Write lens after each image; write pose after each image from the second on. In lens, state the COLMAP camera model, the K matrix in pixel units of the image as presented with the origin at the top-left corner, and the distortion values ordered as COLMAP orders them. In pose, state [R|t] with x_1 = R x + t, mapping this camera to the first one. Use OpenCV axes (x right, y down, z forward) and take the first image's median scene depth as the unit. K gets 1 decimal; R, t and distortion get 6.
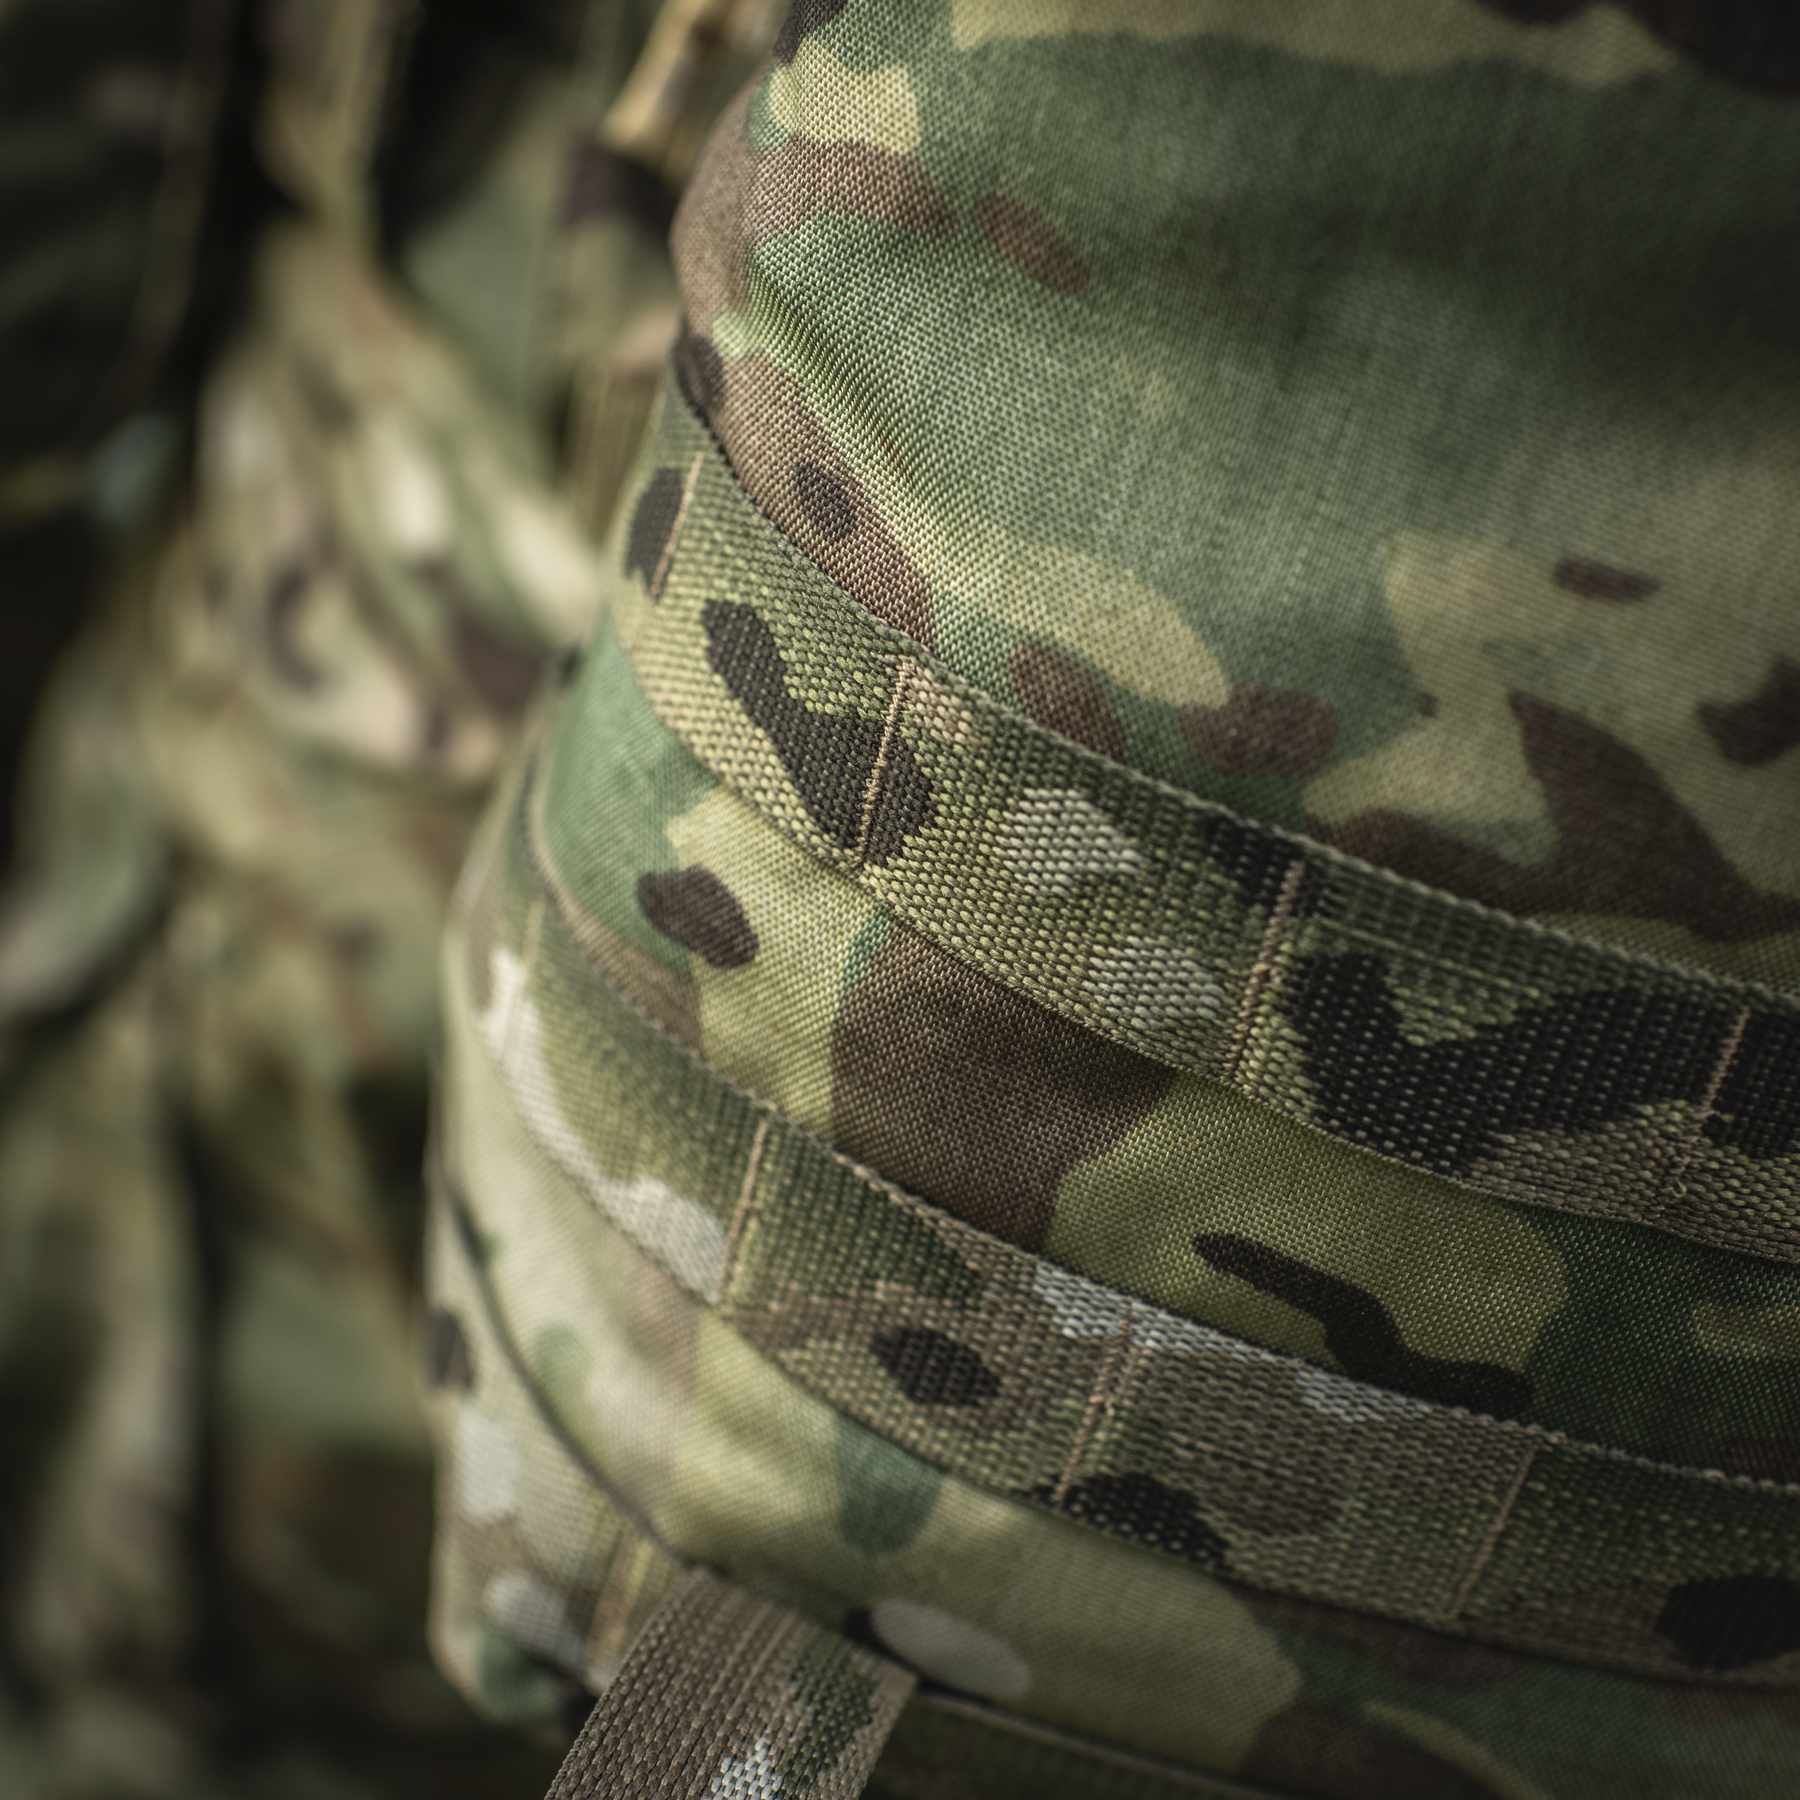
lens RADIAL K [[3261.9, 0, 900.0], [0, 3261.9, 900.0], [0, 0, 1]] dist [-0.045661, -0.005440]
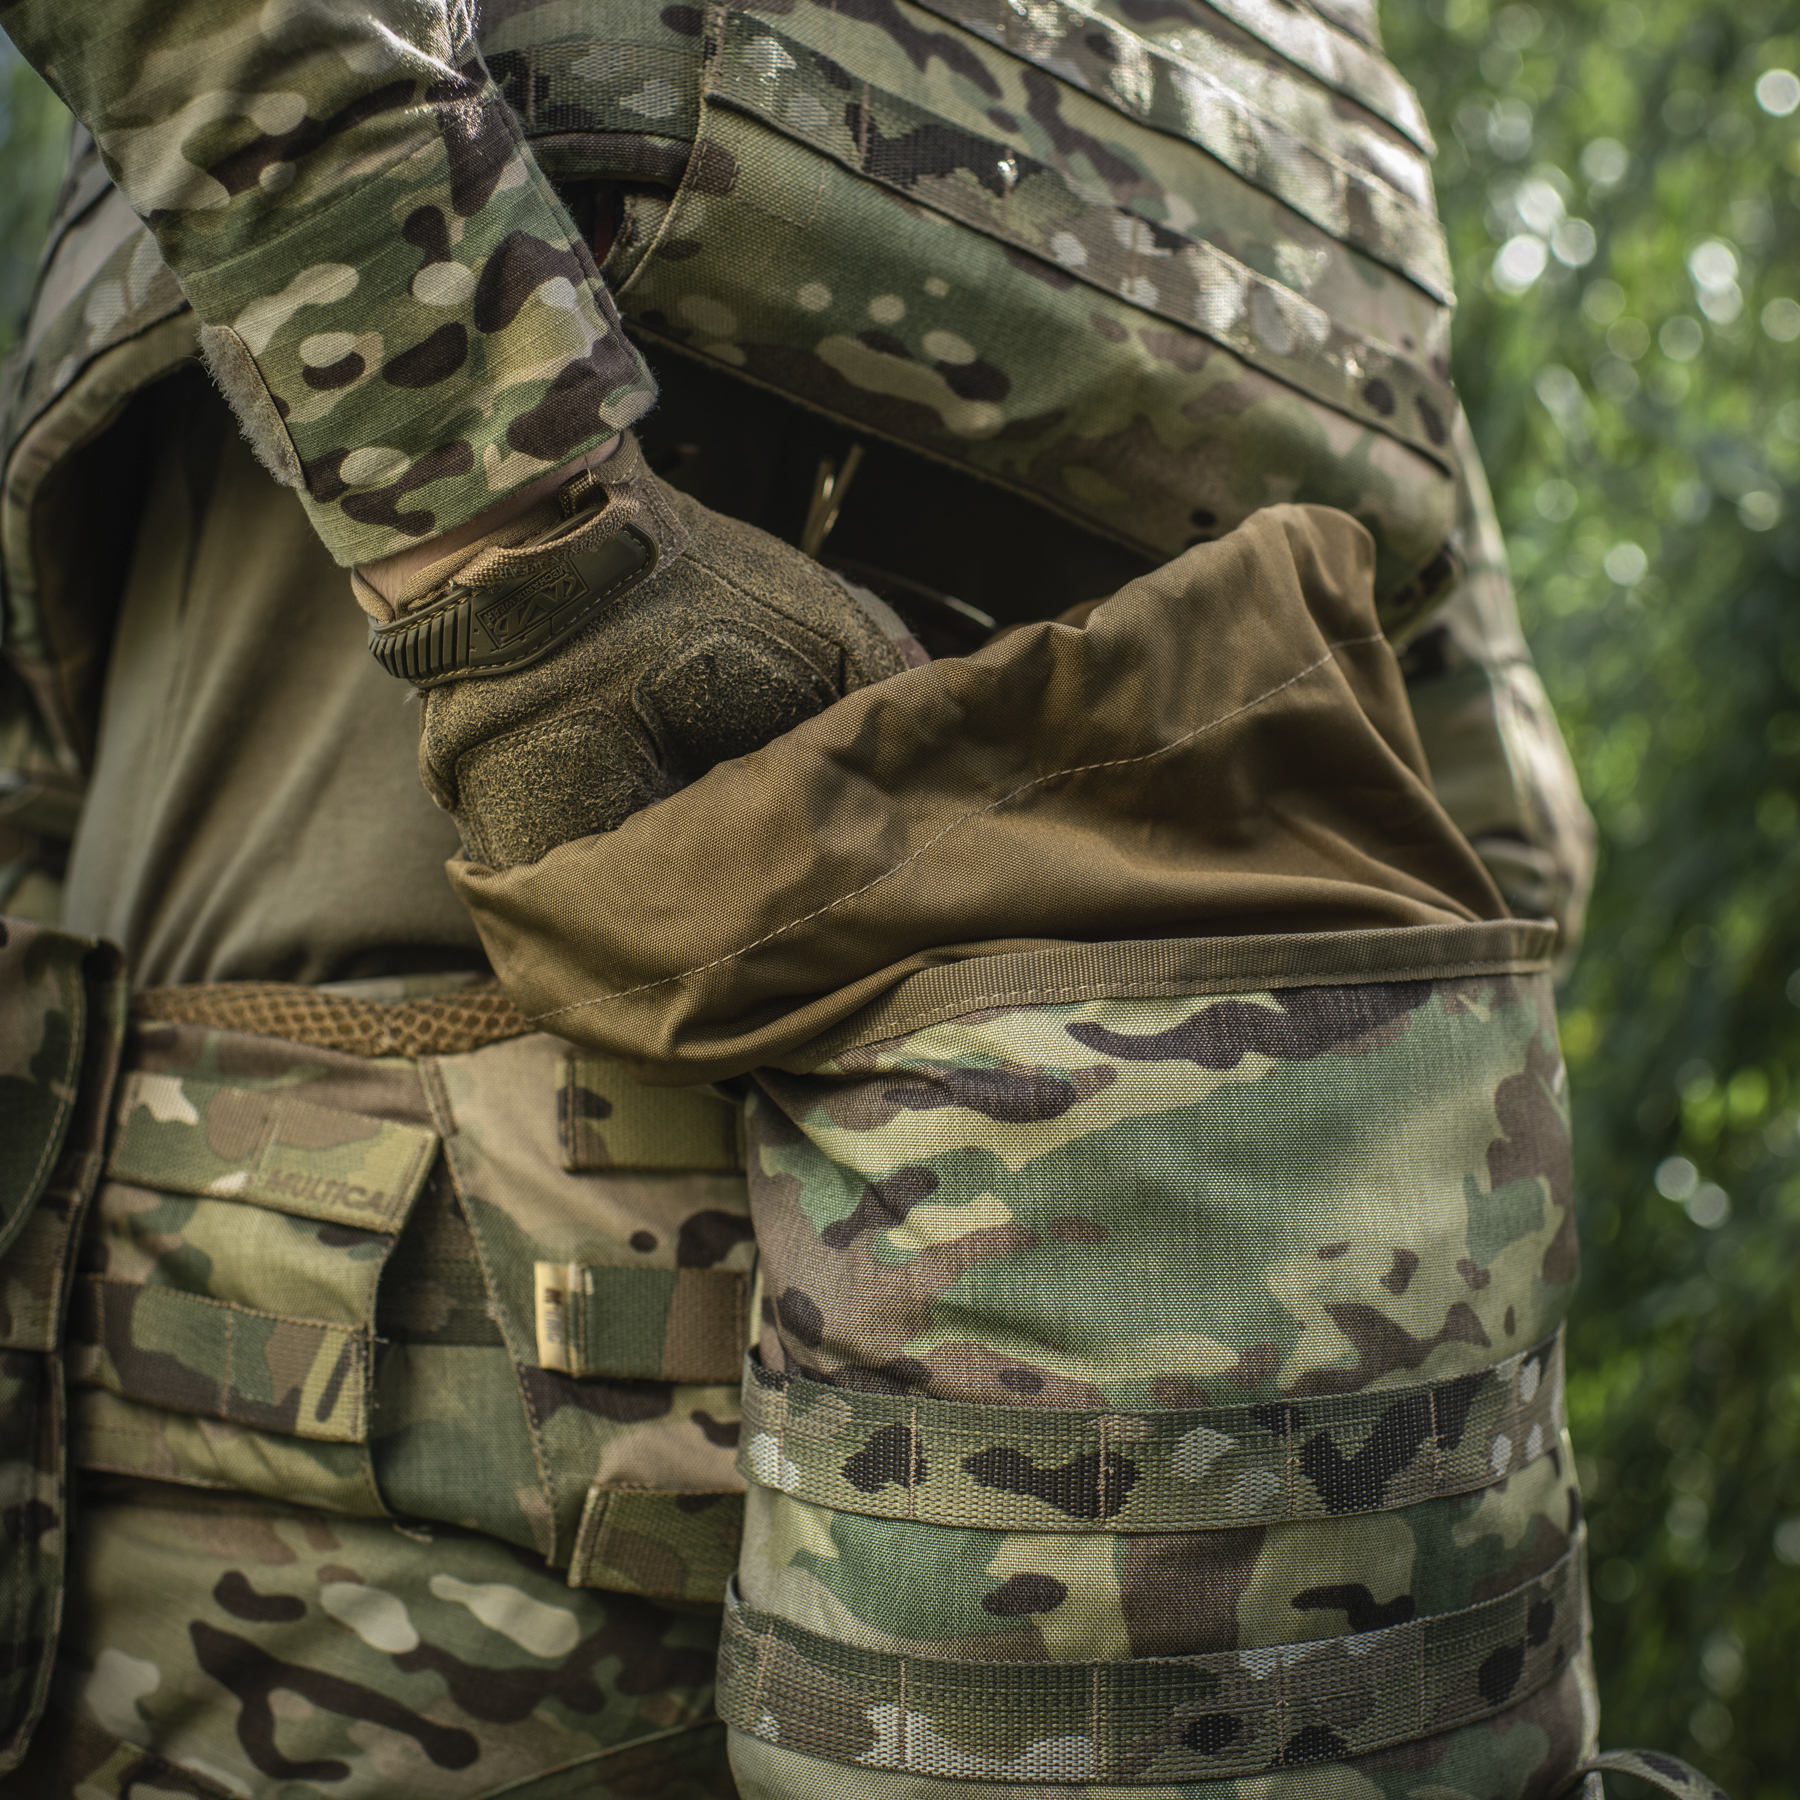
lens RADIAL K [[3261.9, 0, 900.0], [0, 3261.9, 900.0], [0, 0, 1]] dist [-0.045661, -0.005440]
pose [[0.729686, -0.317296, 0.605707, -1.324286], [0.512191, 0.840490, -0.176743, -0.045658], [-0.453010, 0.439204, 0.775810, -0.842197]]
